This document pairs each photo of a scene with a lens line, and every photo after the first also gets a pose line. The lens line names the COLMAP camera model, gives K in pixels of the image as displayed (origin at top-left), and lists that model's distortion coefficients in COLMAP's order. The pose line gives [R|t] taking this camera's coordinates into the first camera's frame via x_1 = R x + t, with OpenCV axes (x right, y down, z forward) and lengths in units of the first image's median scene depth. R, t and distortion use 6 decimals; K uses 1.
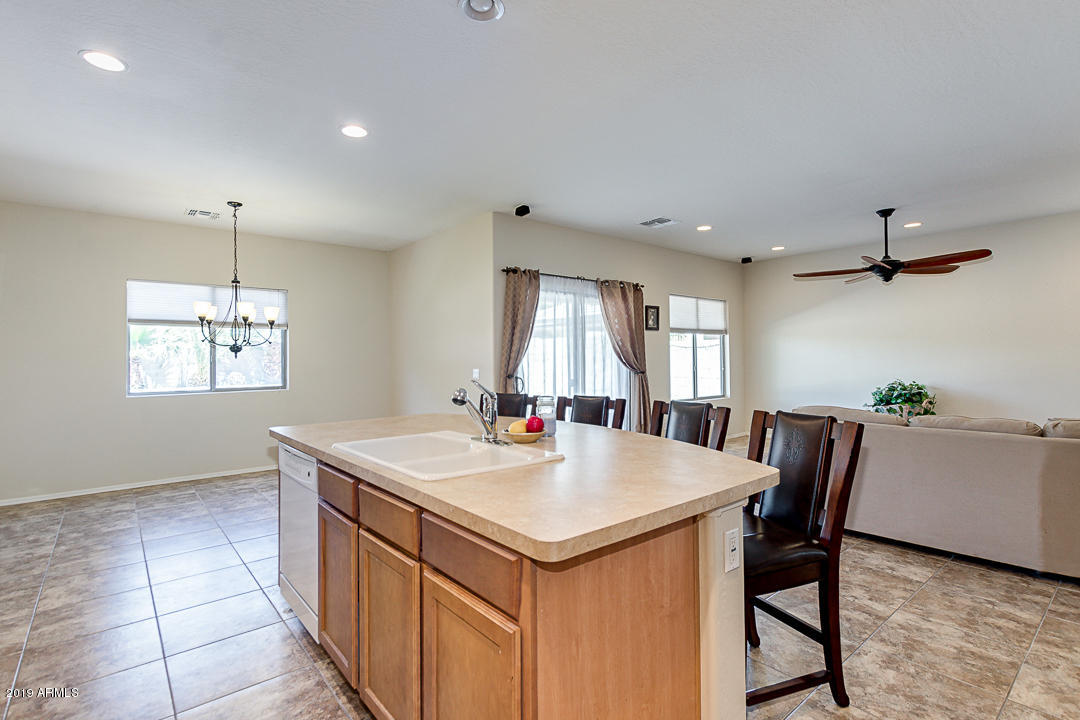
lens RADIAL K [[504.3, 0, 538.4], [0, 504.3, 361.4], [0, 0, 1]] dist [0.019975, -0.009369]
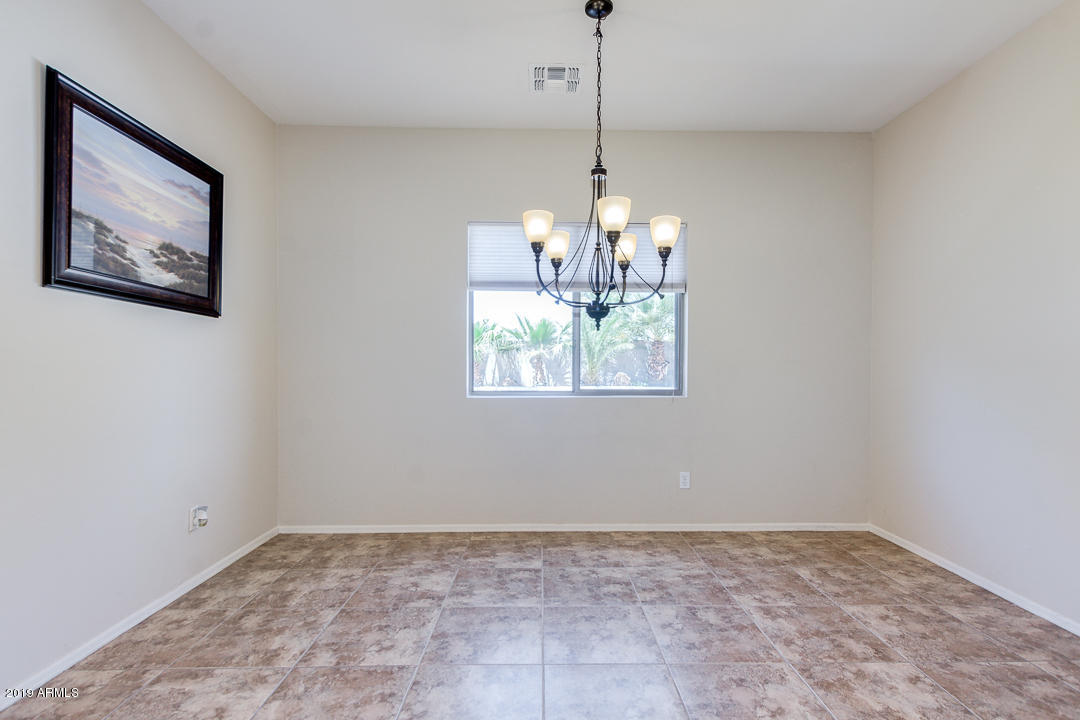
lens RADIAL K [[504.3, 0, 538.4], [0, 504.3, 361.4], [0, 0, 1]] dist [0.019975, -0.009369]
pose [[0.758926, 0.003074, -0.651169, -0.276660], [-0.009713, 0.999931, -0.006600, 0.023605], [0.651104, 0.011334, 0.758904, 0.508442]]
